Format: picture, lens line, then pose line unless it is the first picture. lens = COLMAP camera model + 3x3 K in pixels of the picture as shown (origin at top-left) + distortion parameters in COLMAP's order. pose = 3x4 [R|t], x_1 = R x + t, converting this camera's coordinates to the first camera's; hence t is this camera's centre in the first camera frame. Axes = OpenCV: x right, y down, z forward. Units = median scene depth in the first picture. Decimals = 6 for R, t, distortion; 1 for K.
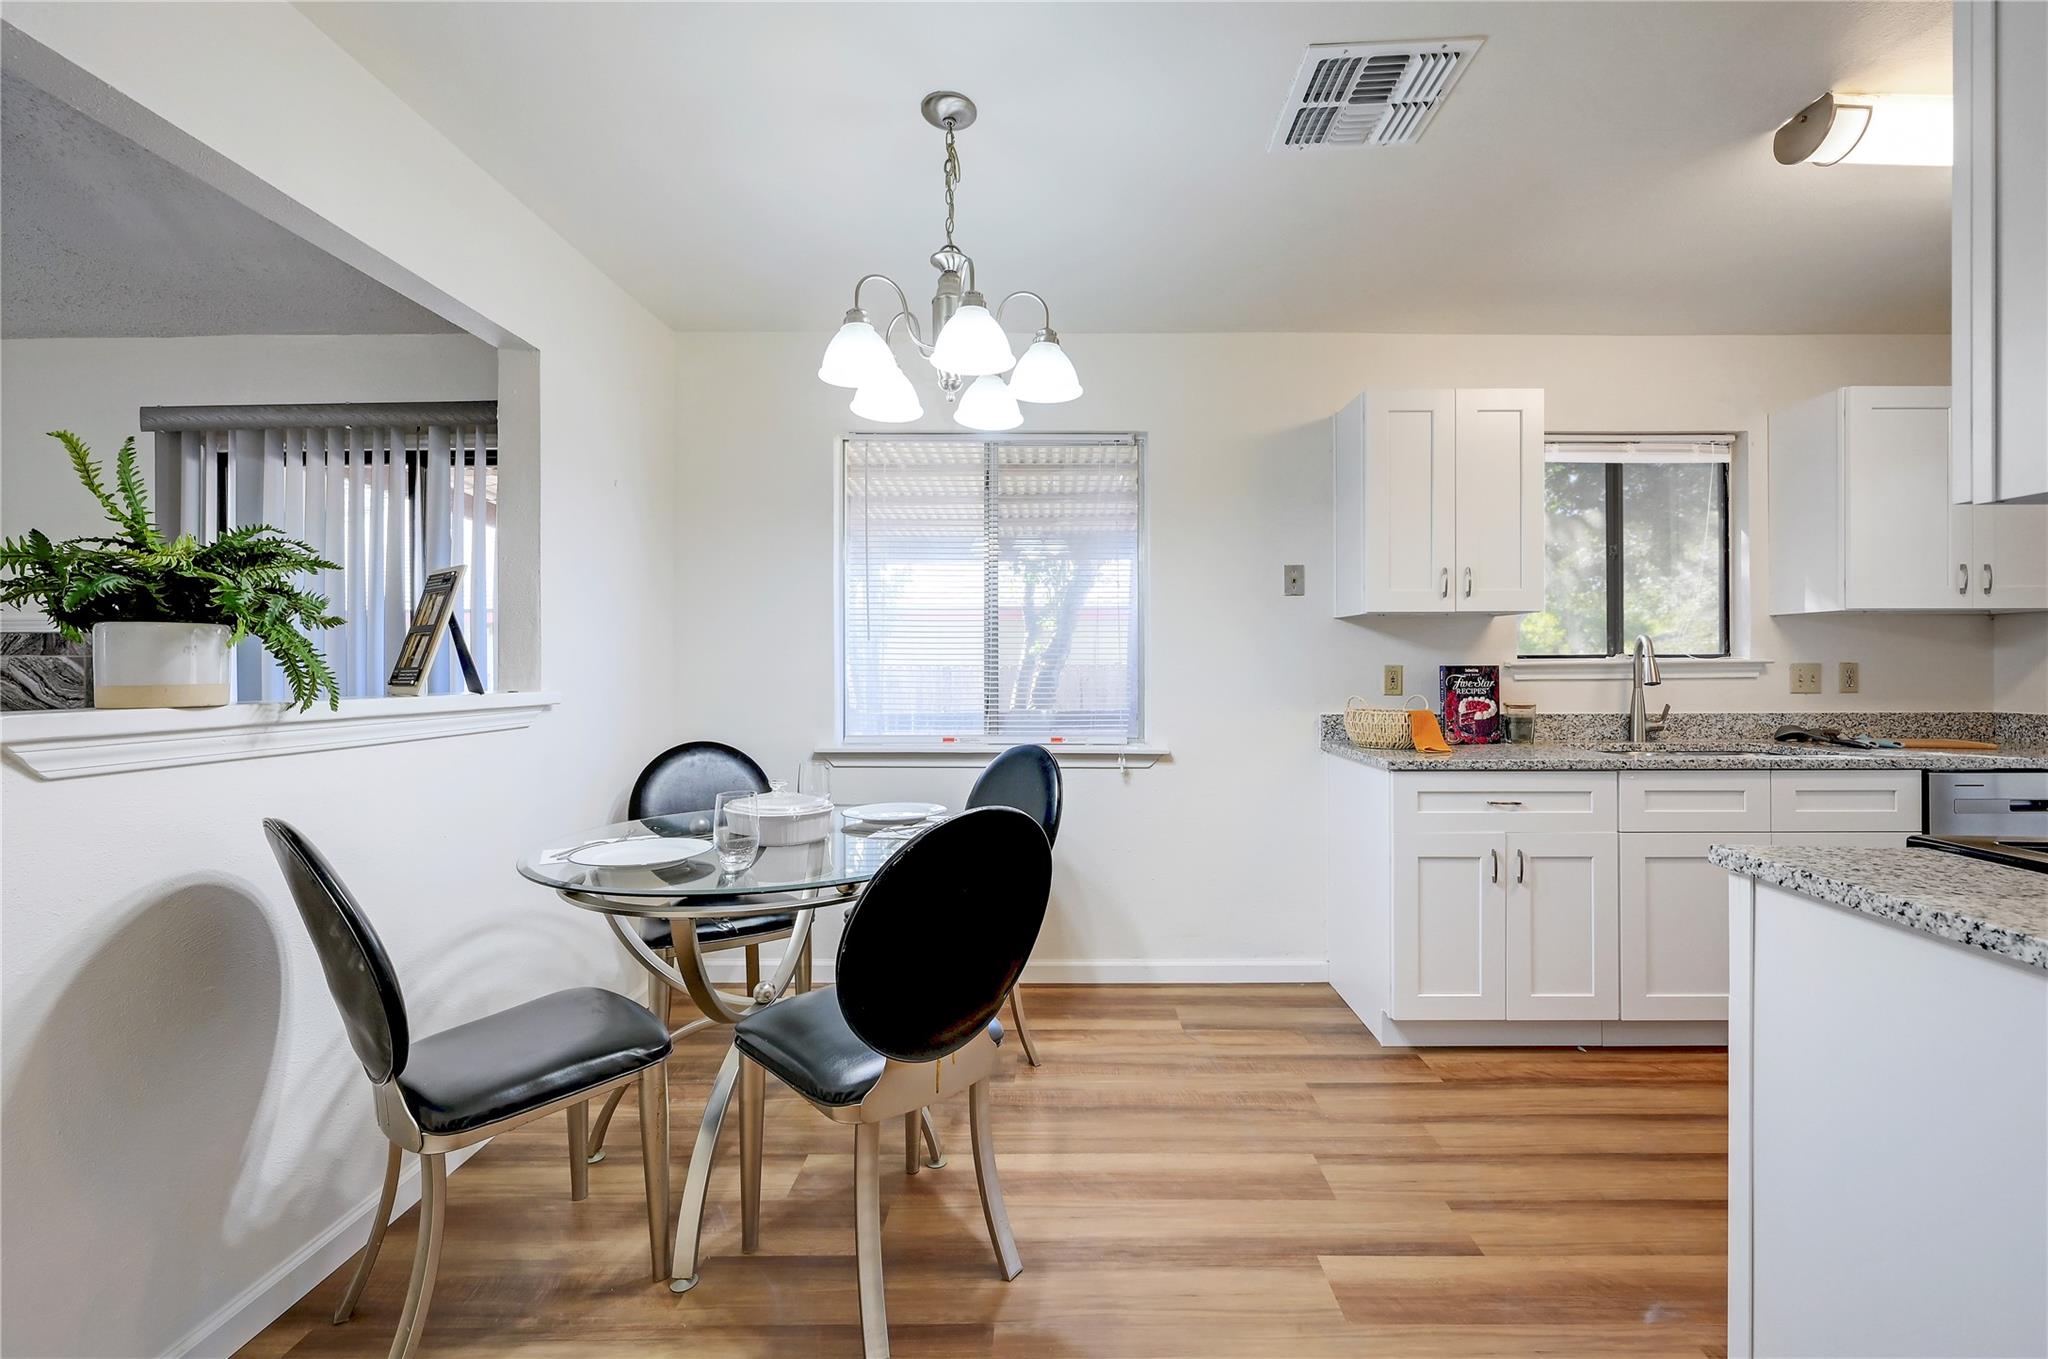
lens RADIAL K [[847.6, 0, 1055.0], [0, 847.6, 661.7], [0, 0, 1]] dist [-0.002342, 0.000812]
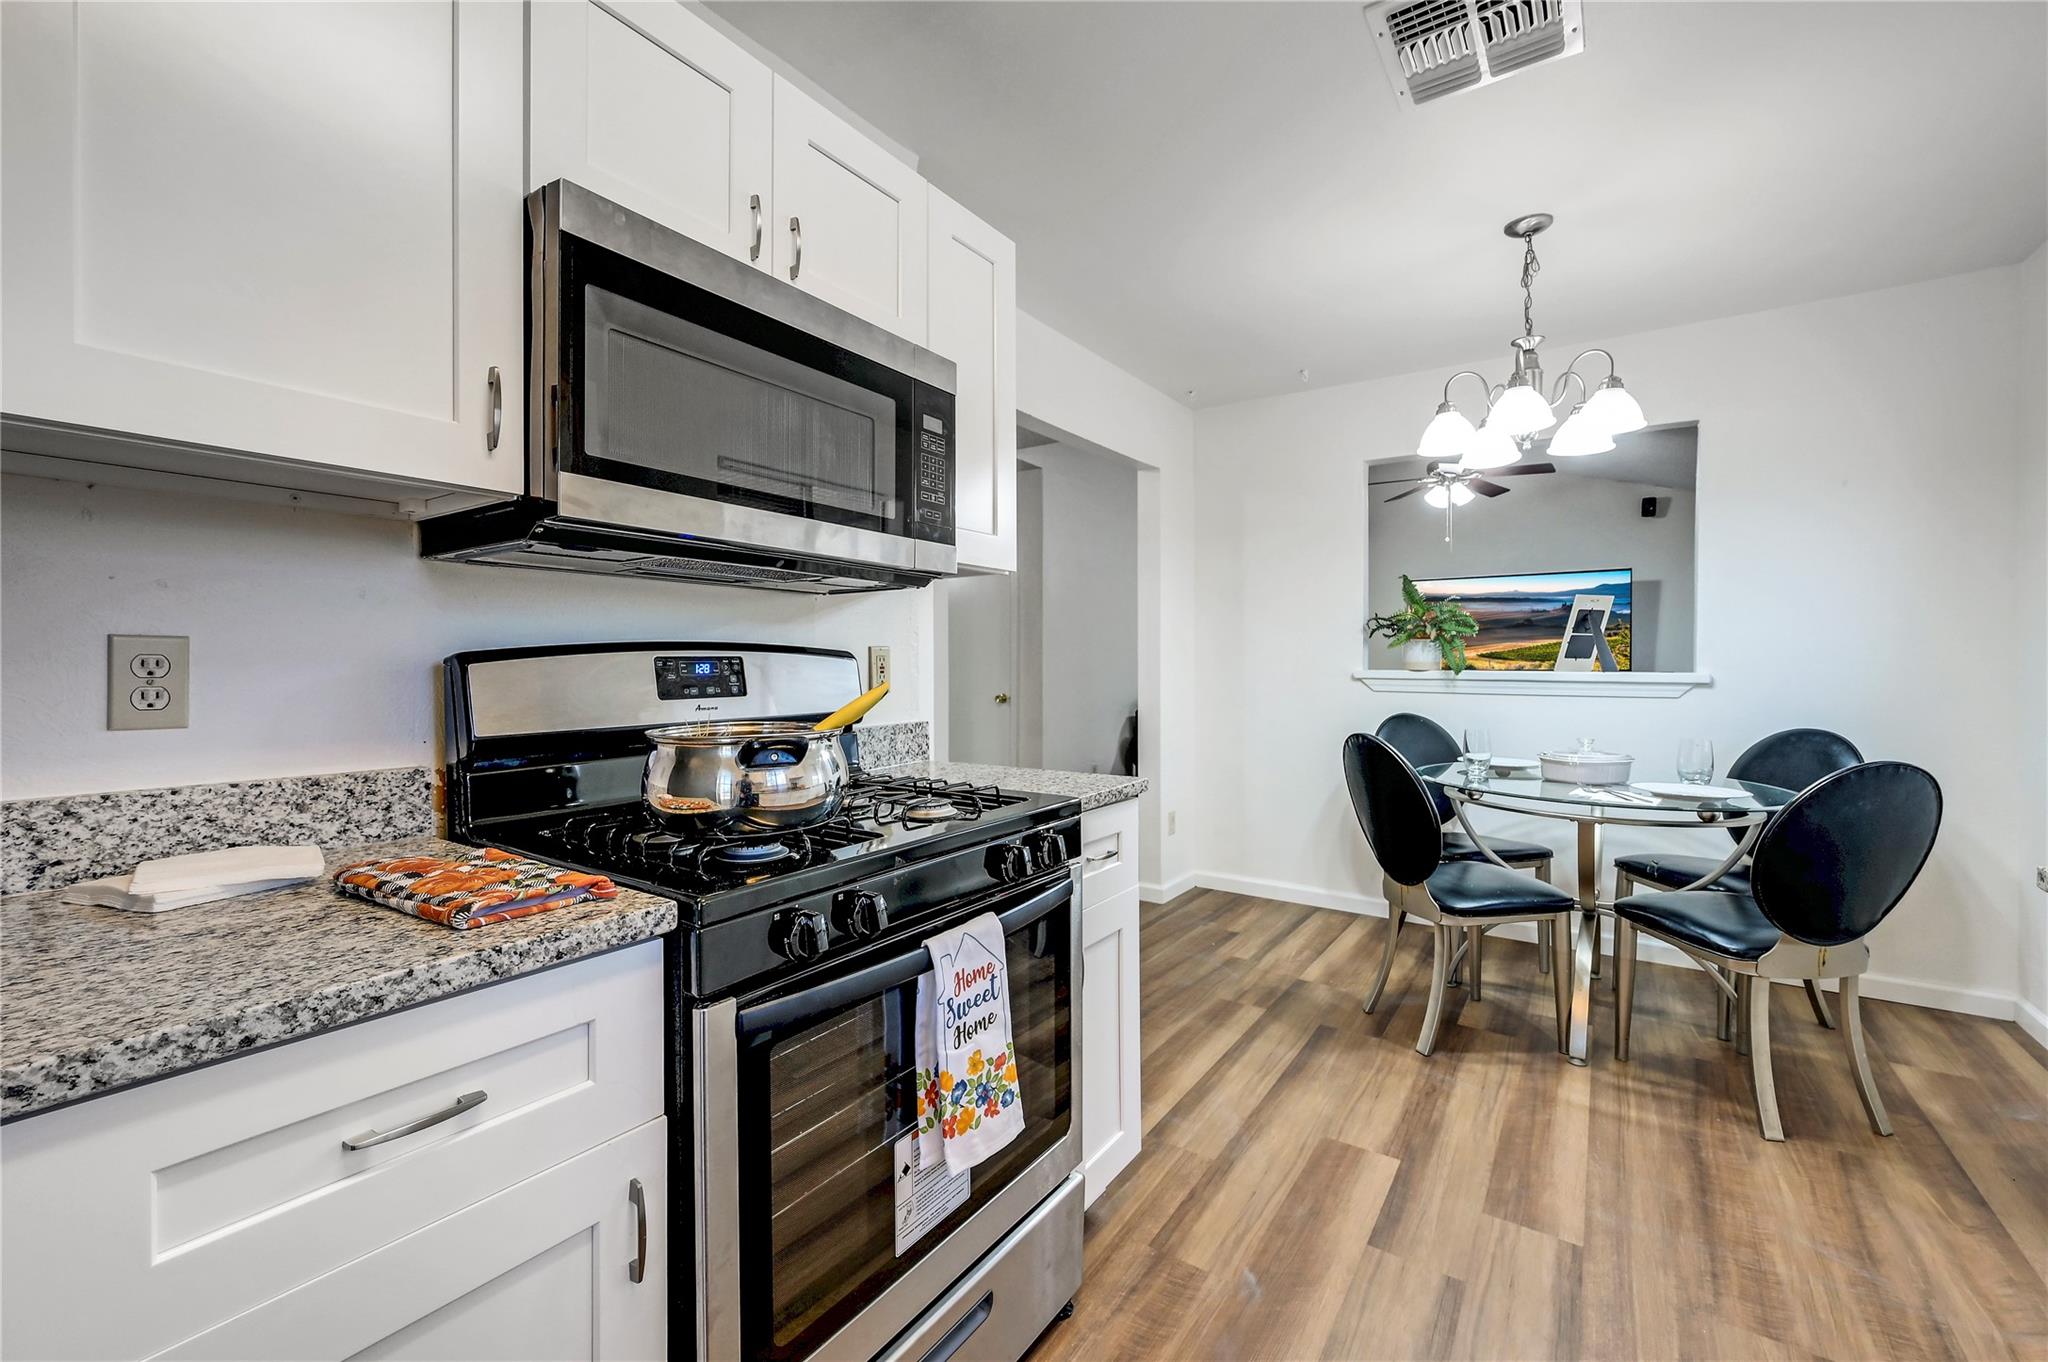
lens RADIAL K [[847.6, 0, 1018.7], [0, 847.6, 667.1], [0, 0, 1]] dist [-0.002342, 0.000812]
pose [[-0.576938, 0.006325, -0.816763, 0.933857], [-0.000810, 0.999965, 0.008315, 0.012182], [0.816788, 0.005459, -0.576913, 0.745918]]
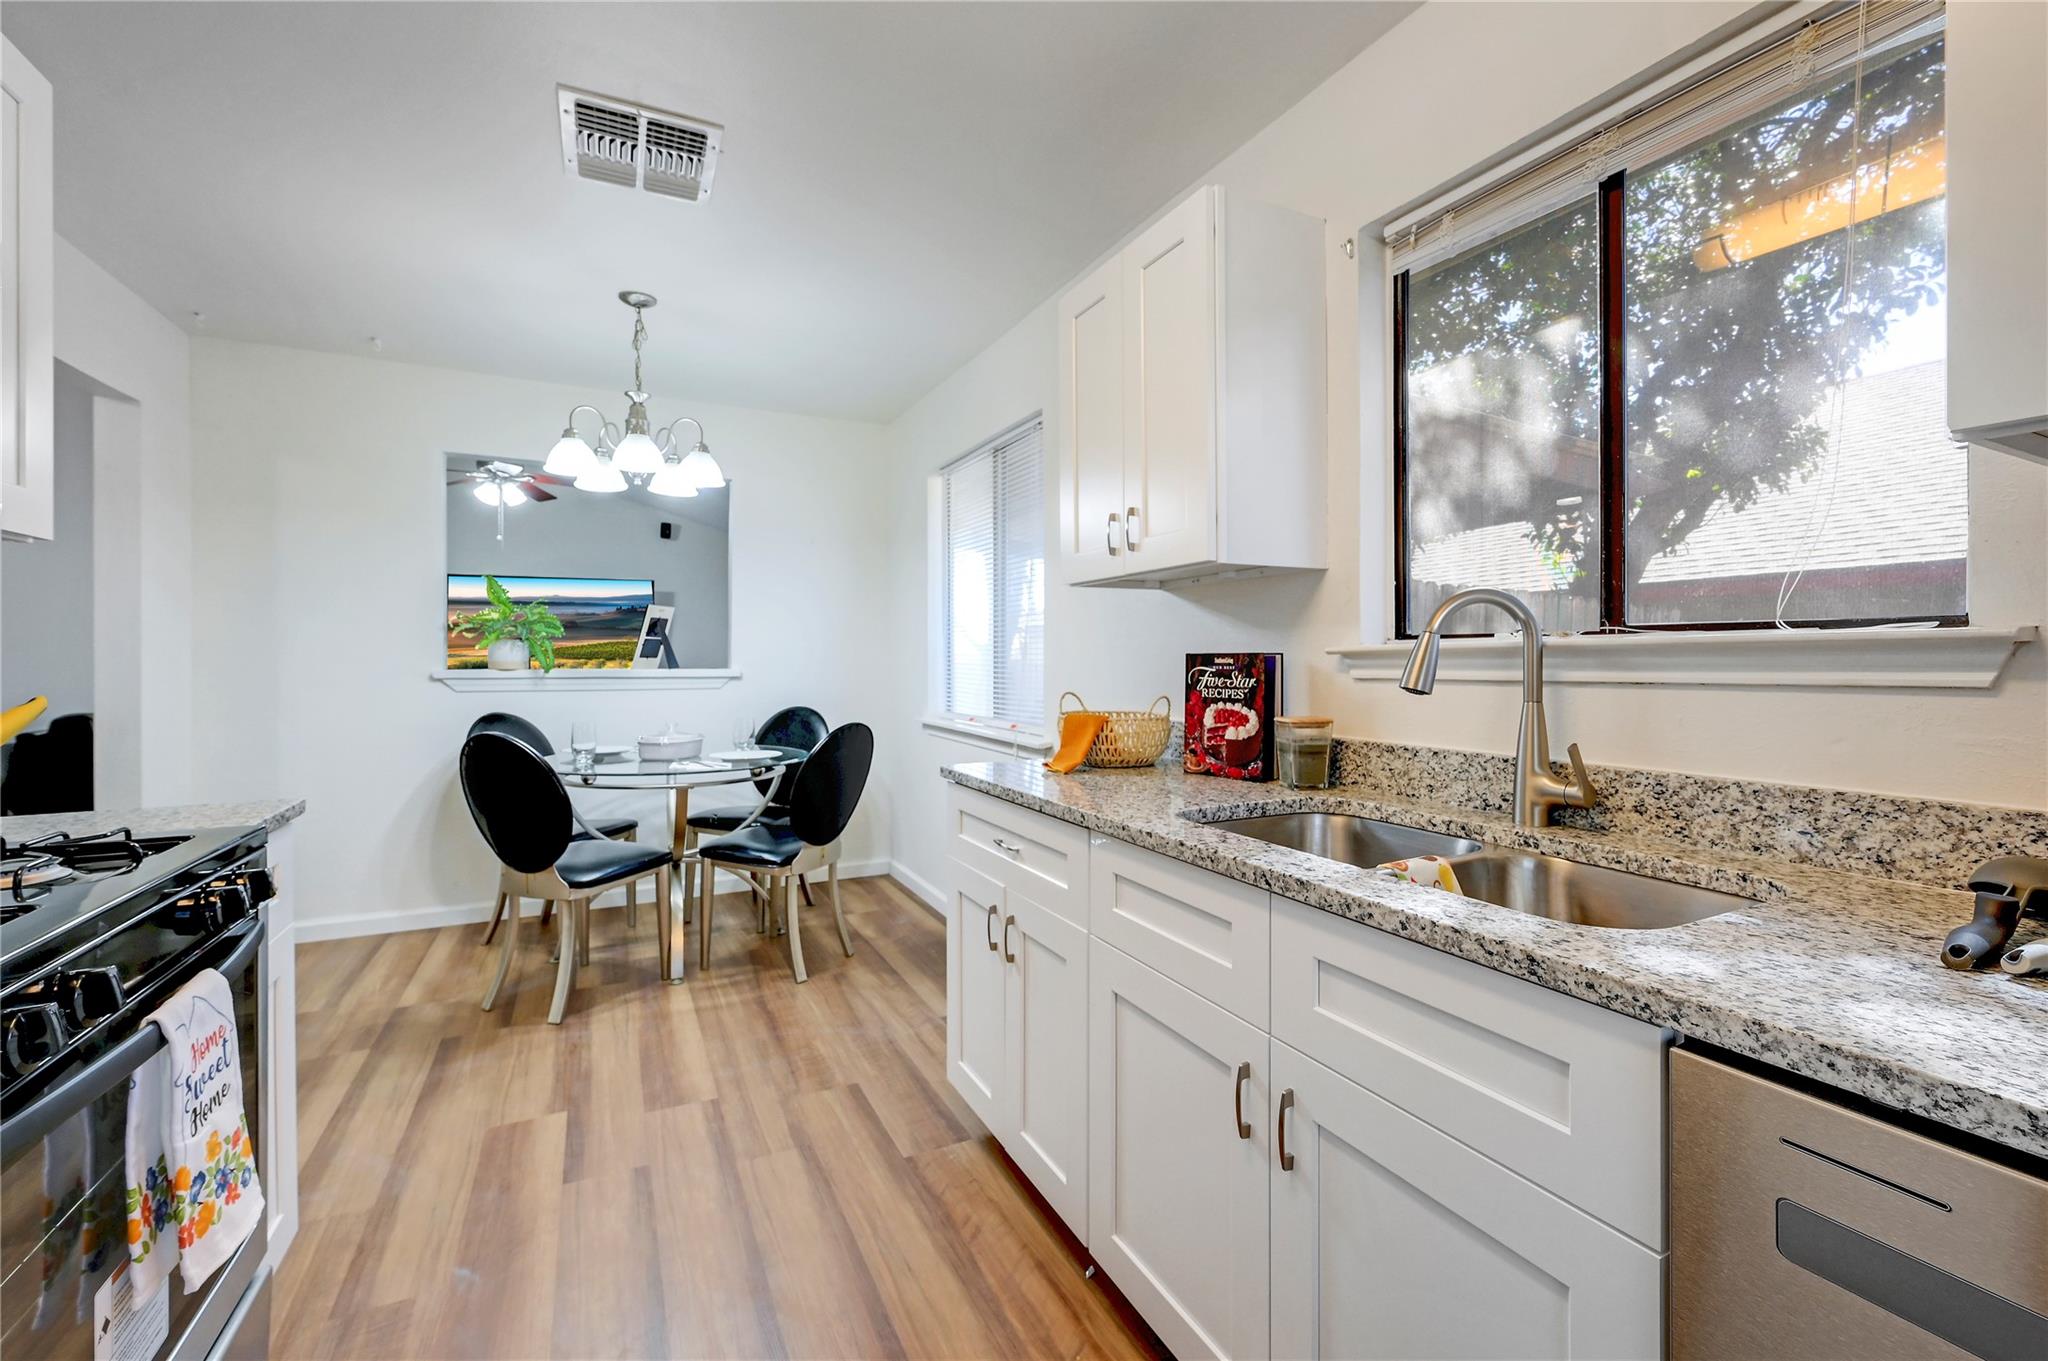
lens RADIAL K [[847.6, 0, 1032.9], [0, 847.6, 655.3], [0, 0, 1]] dist [-0.002342, 0.000812]
pose [[0.449620, -0.002273, -0.893217, 1.071298], [0.000853, 0.999997, -0.002115, 0.008380], [0.893220, 0.000189, 0.449621, 0.635305]]
